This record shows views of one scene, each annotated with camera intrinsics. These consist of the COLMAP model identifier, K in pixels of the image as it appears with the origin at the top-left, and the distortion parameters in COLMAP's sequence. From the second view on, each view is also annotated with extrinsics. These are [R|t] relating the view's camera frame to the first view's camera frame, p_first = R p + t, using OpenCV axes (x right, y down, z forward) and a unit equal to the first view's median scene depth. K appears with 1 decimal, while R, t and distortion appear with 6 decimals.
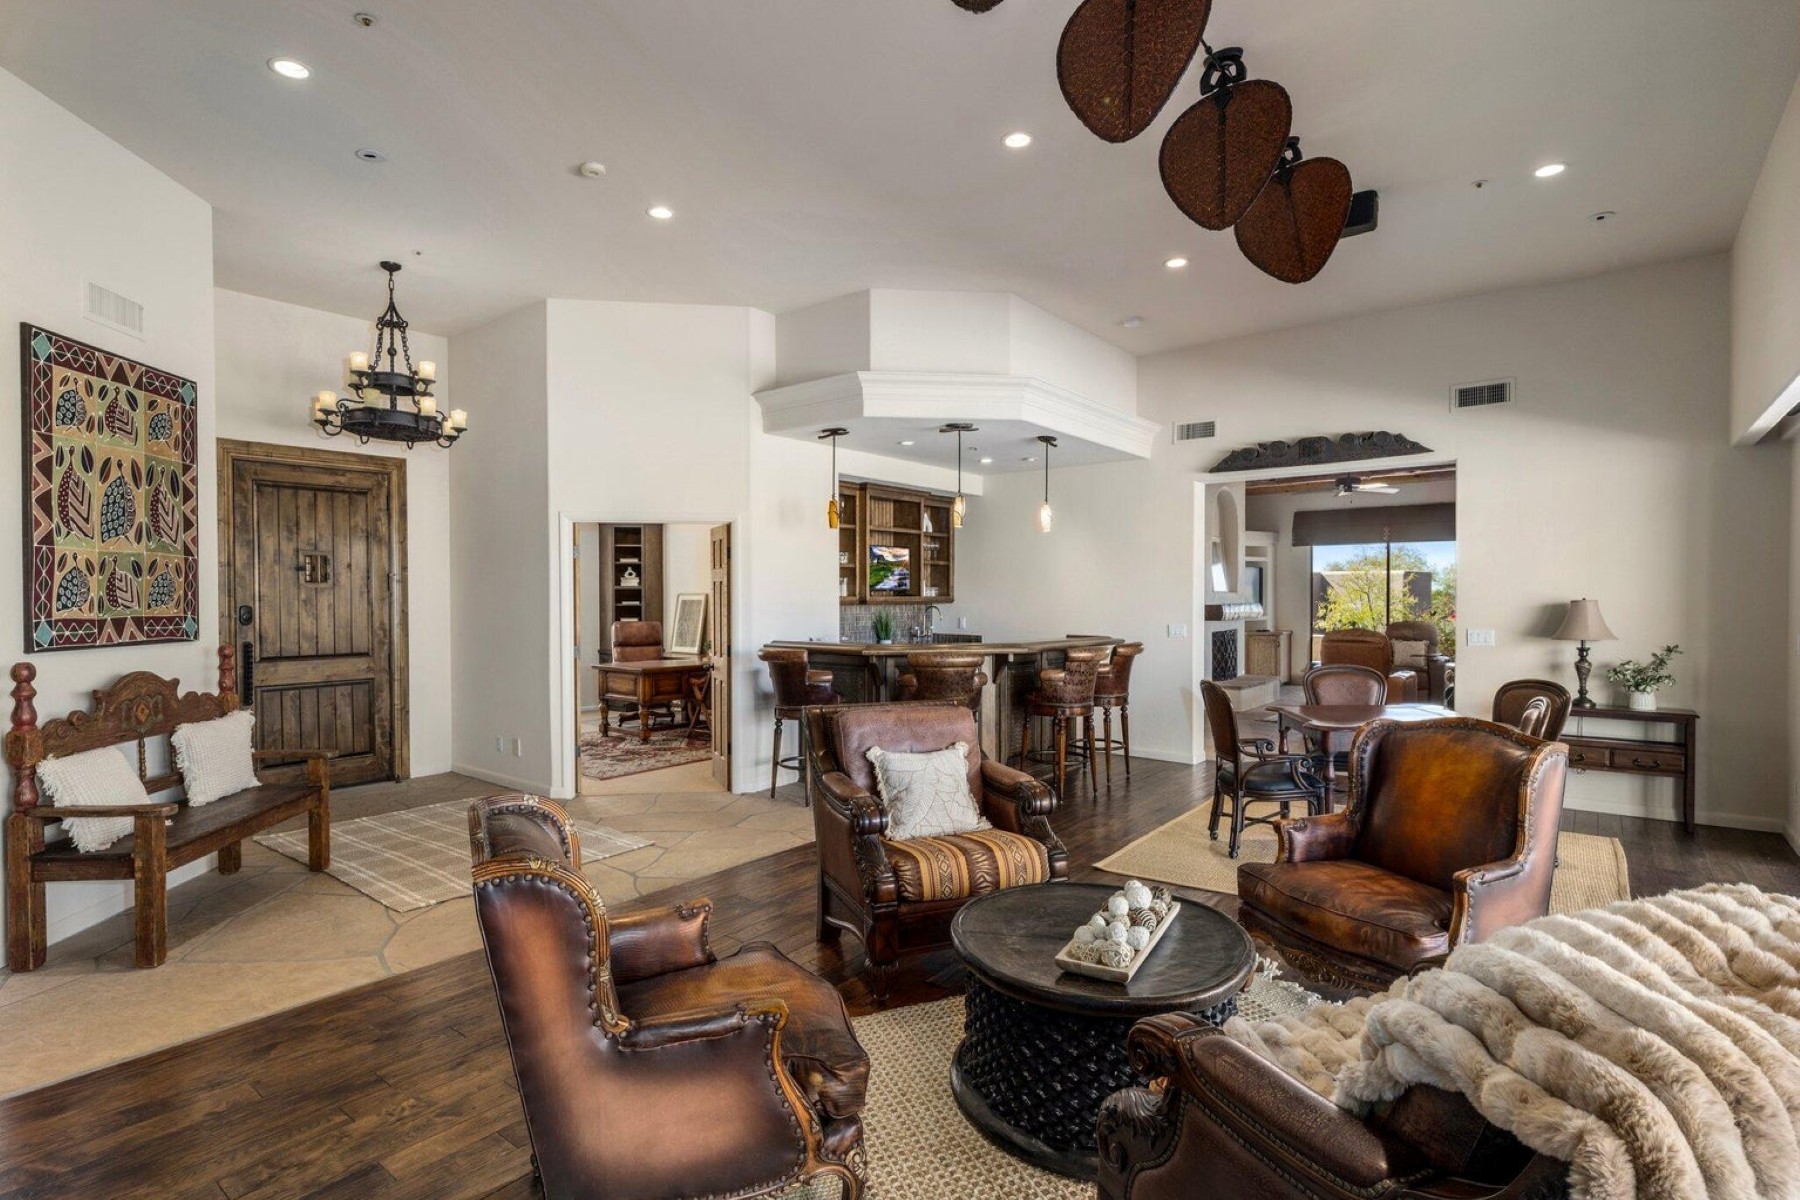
lens RADIAL K [[876.4, 0, 895.5], [0, 876.4, 605.6], [0, 0, 1]] dist [0.000192, -0.000197]
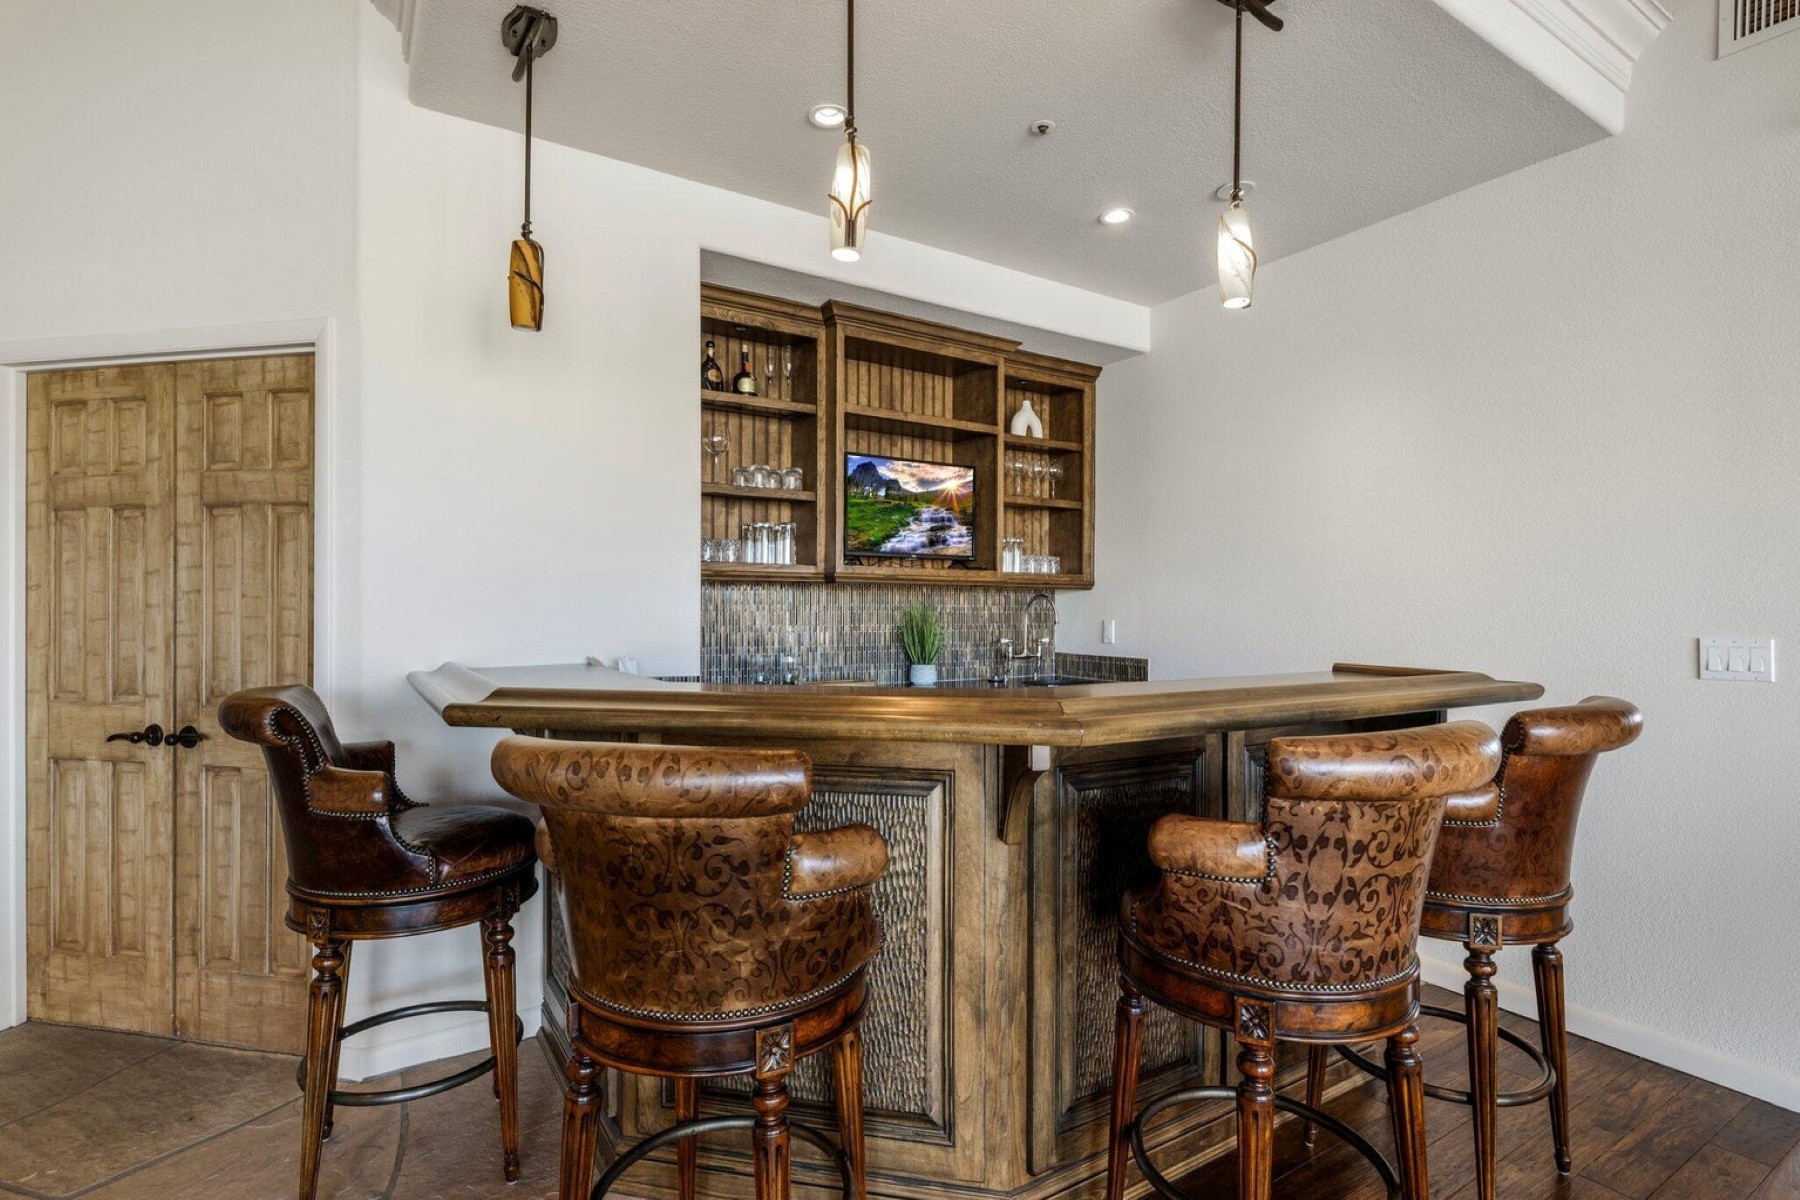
lens RADIAL K [[876.4, 0, 895.5], [0, 876.4, 605.6], [0, 0, 1]] dist [0.000192, -0.000197]
pose [[0.943341, -0.000894, -0.331825, 0.126829], [-0.004316, 0.999879, -0.014963, 0.013644], [0.331798, 0.015547, 0.943222, 0.538249]]
